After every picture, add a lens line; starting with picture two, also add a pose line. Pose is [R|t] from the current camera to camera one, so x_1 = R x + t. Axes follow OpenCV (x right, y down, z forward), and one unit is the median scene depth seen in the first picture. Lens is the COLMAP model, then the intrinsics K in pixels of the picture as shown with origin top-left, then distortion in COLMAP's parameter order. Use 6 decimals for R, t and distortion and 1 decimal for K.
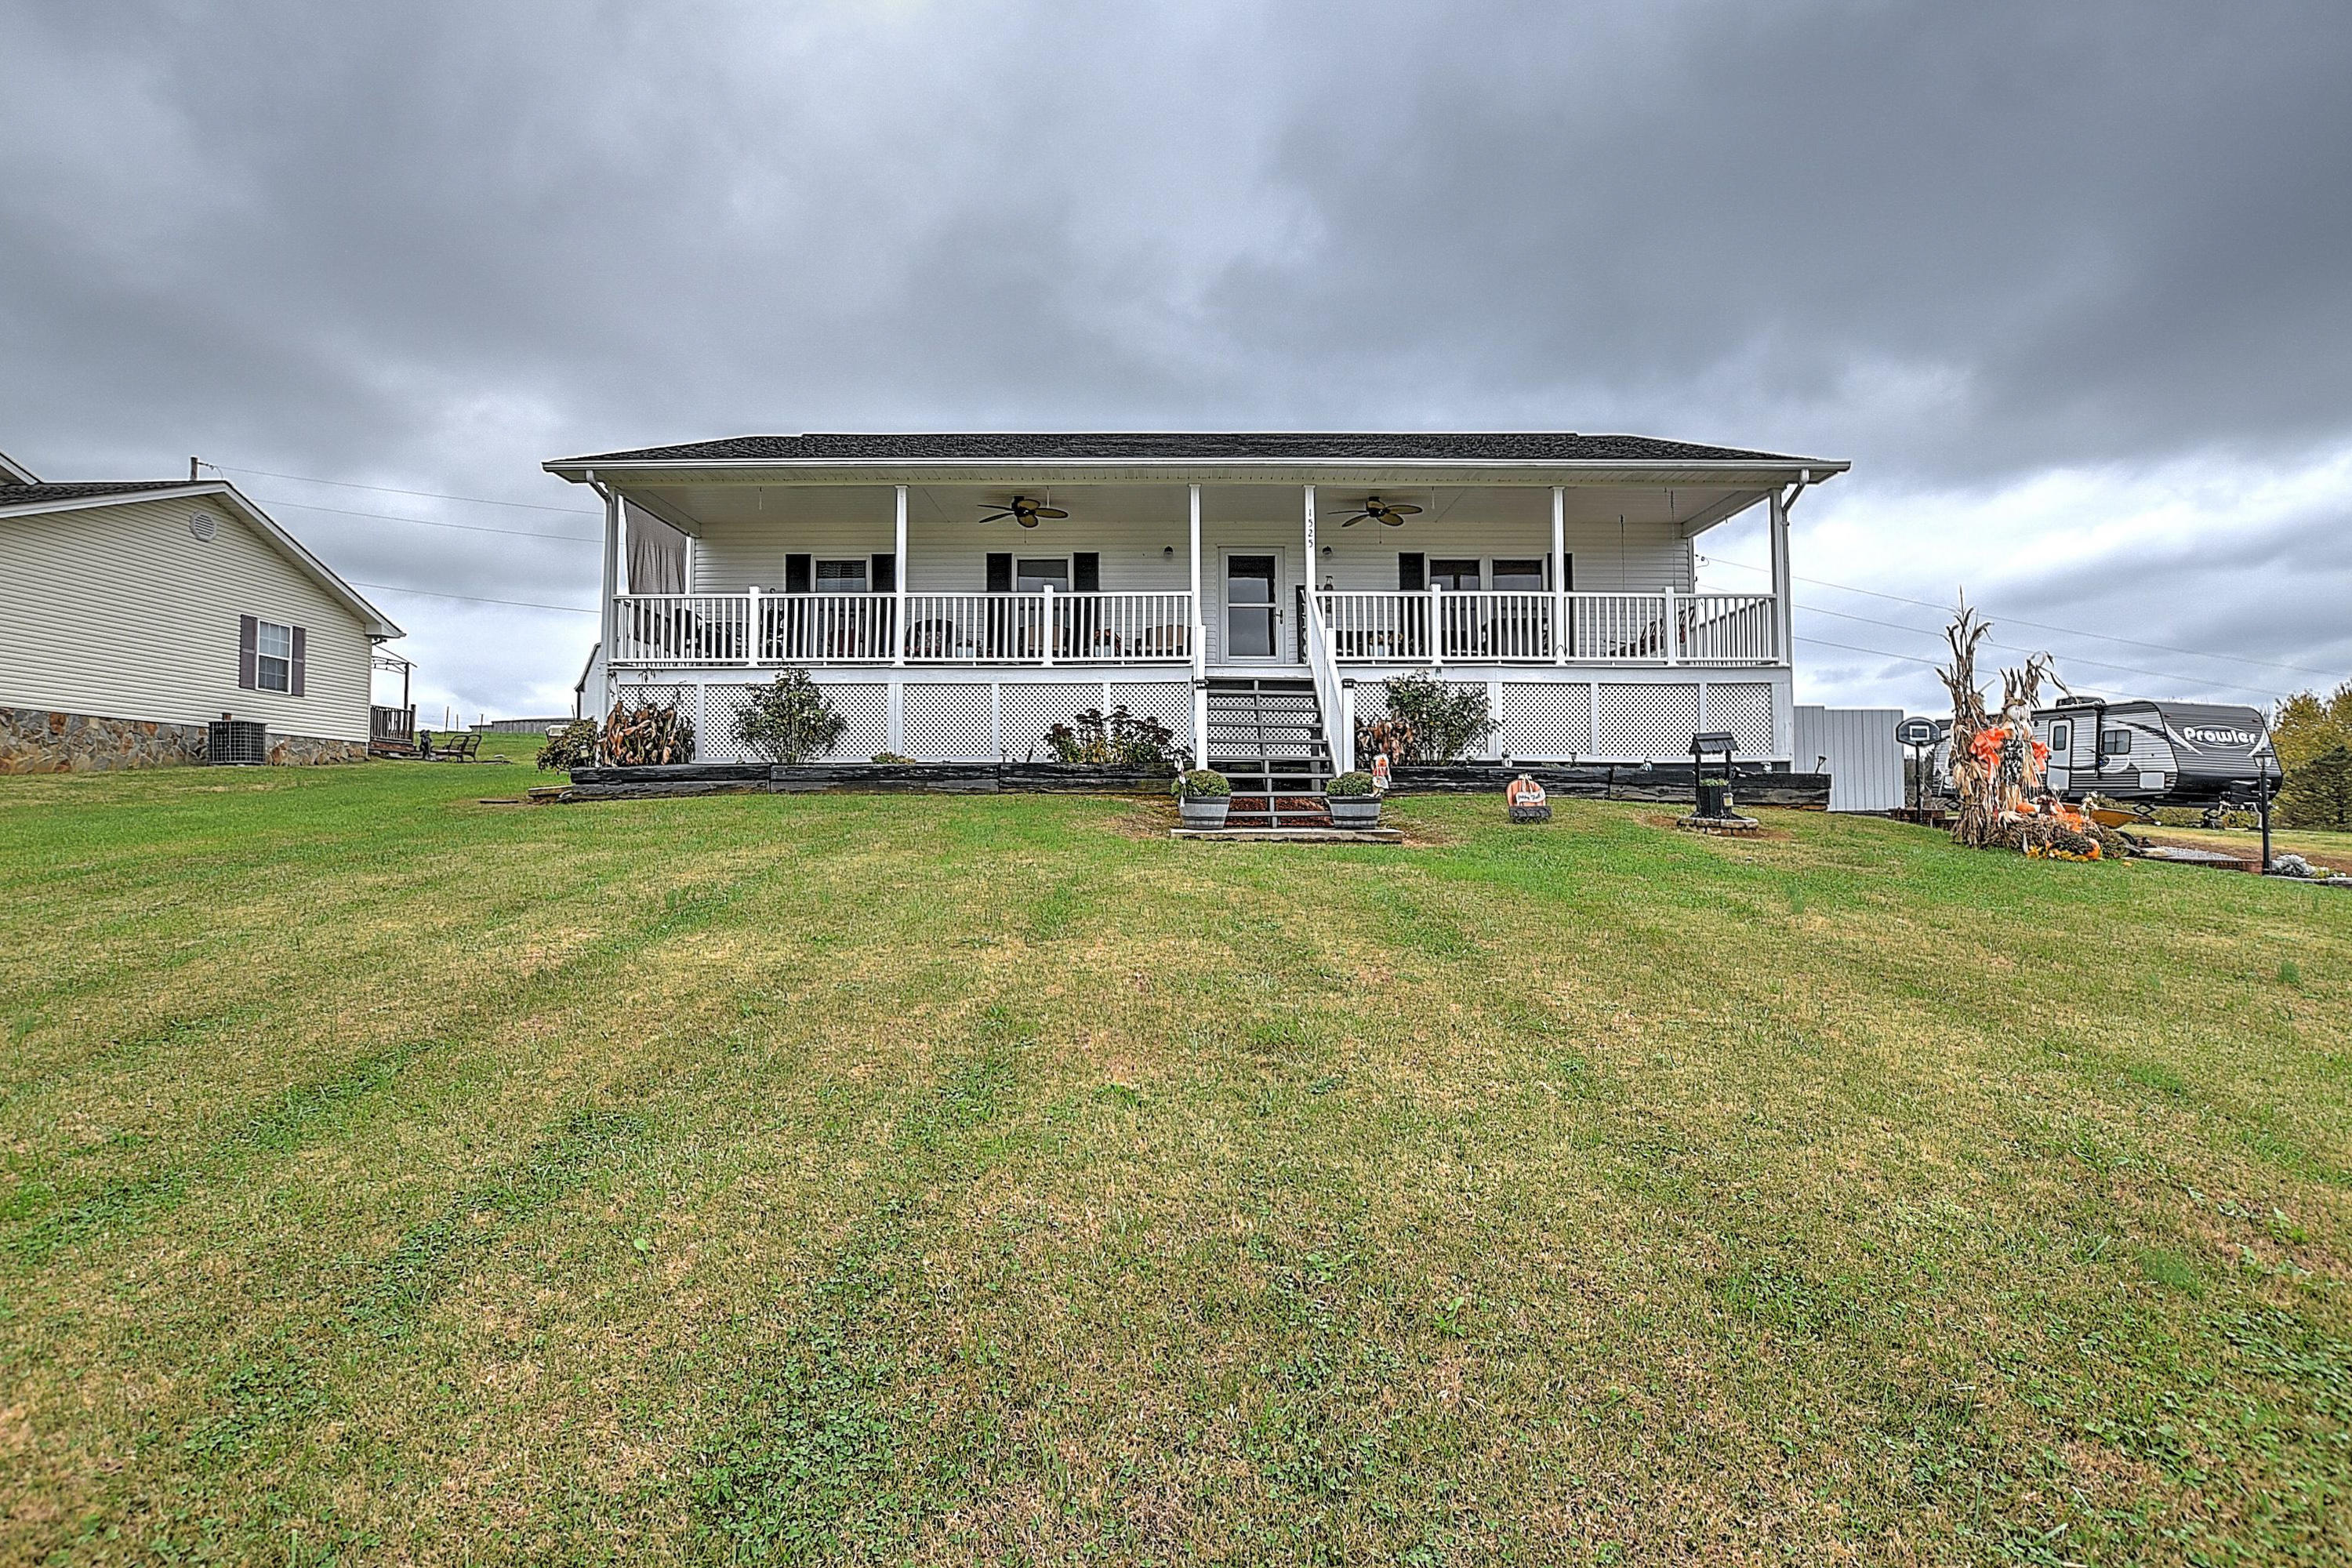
lens RADIAL K [[1070.3, 0, 1181.5], [0, 1070.3, 770.9], [0, 0, 1]] dist [-0.021282, 0.001770]
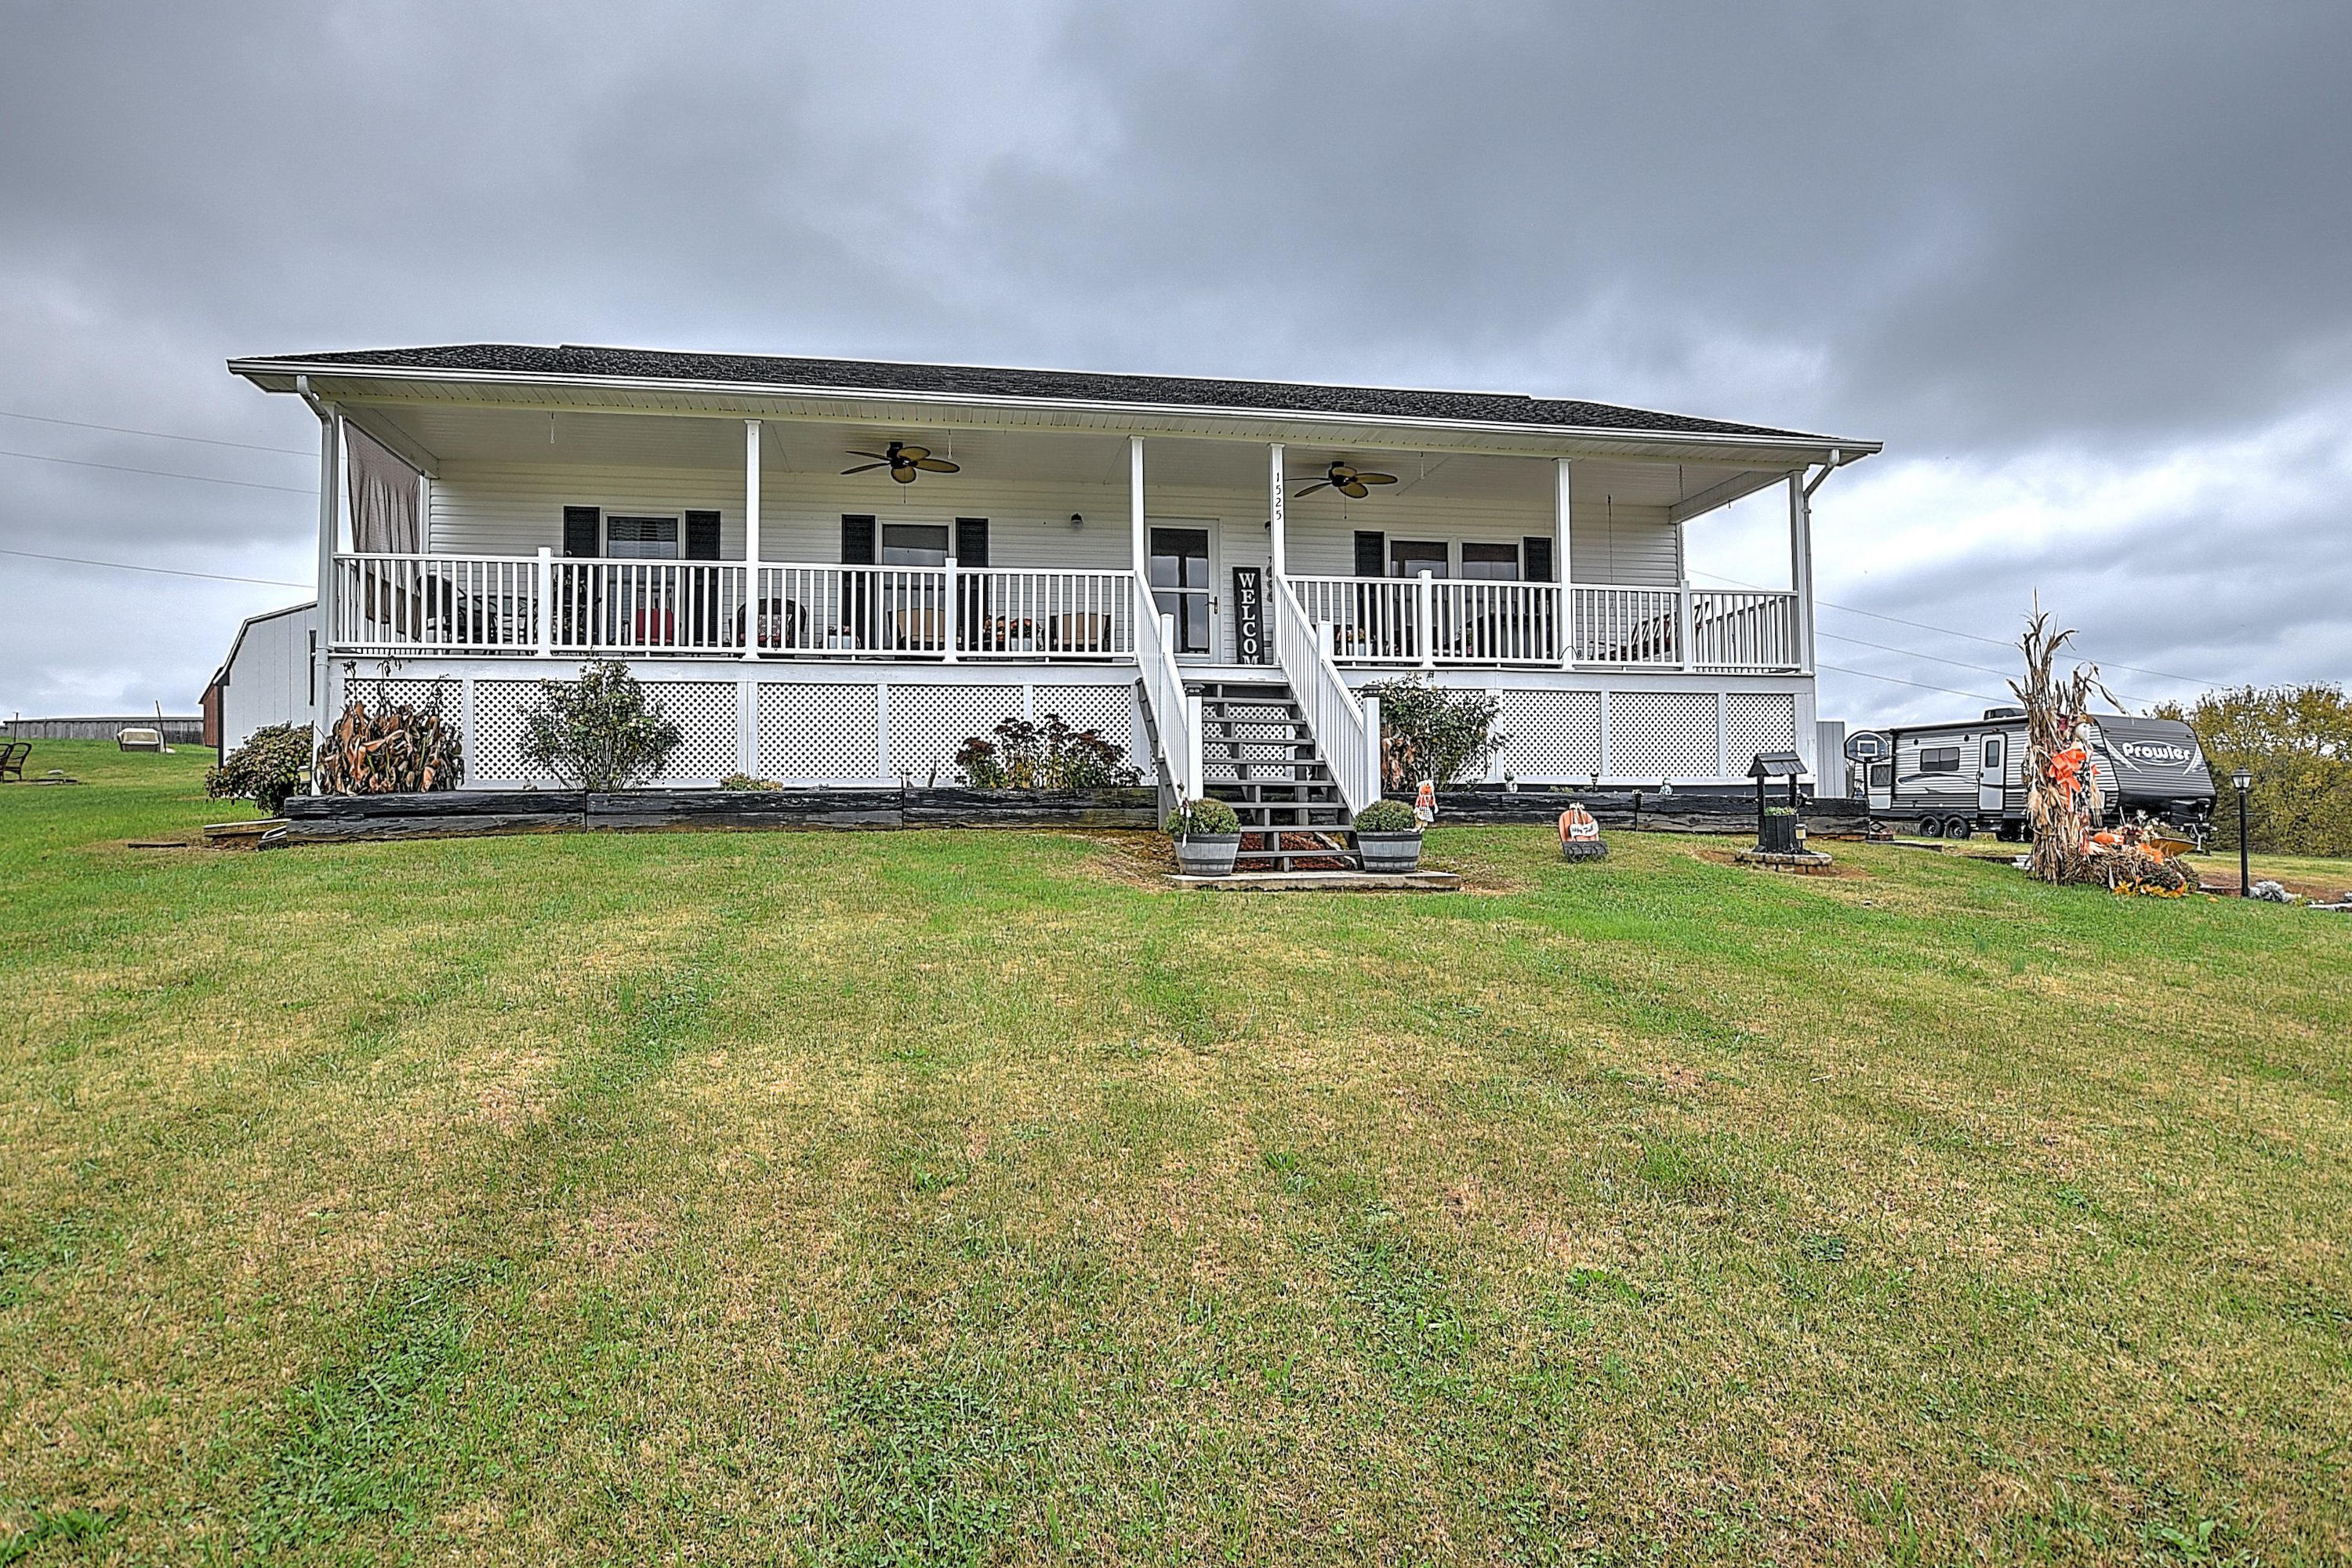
lens RADIAL K [[1284.1, 0, 1168.9], [0, 1284.1, 800.1], [0, 0, 1]] dist [-0.003879, -0.002572]
pose [[0.984568, -0.004002, 0.174956, -0.133203], [0.002076, 0.999935, 0.011189, -0.008621], [-0.174989, -0.010653, 0.984513, 0.055357]]
